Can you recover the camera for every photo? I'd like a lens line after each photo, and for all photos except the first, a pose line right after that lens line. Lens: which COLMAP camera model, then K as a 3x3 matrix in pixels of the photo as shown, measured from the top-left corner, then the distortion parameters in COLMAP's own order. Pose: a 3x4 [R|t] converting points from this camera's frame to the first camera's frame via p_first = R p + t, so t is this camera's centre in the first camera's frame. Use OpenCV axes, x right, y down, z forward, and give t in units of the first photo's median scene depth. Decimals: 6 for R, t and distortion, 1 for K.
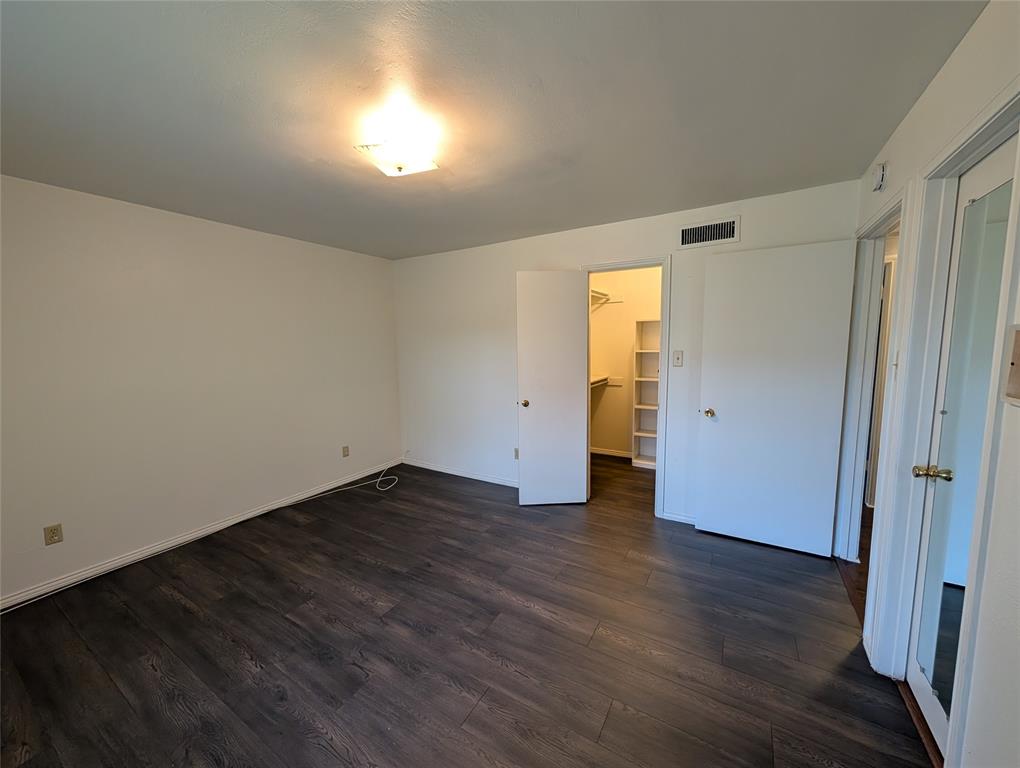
lens RADIAL K [[385.0, 0, 506.9], [0, 385.0, 383.8], [0, 0, 1]] dist [0.000076, 0.000407]
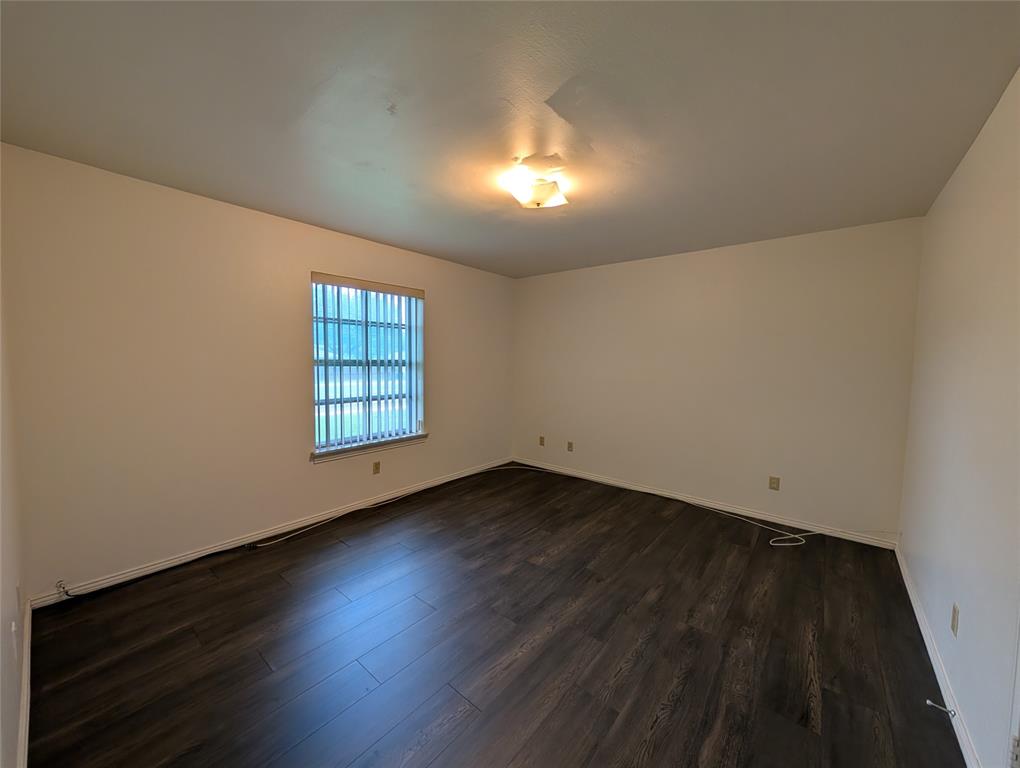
lens RADIAL K [[385.0, 0, 506.9], [0, 385.0, 383.8], [0, 0, 1]] dist [0.000076, 0.000407]
pose [[-0.146120, 0.081003, -0.985945, 0.726987], [-0.116648, 0.988278, 0.098483, -0.076247], [0.982366, 0.129399, -0.134958, 0.838186]]
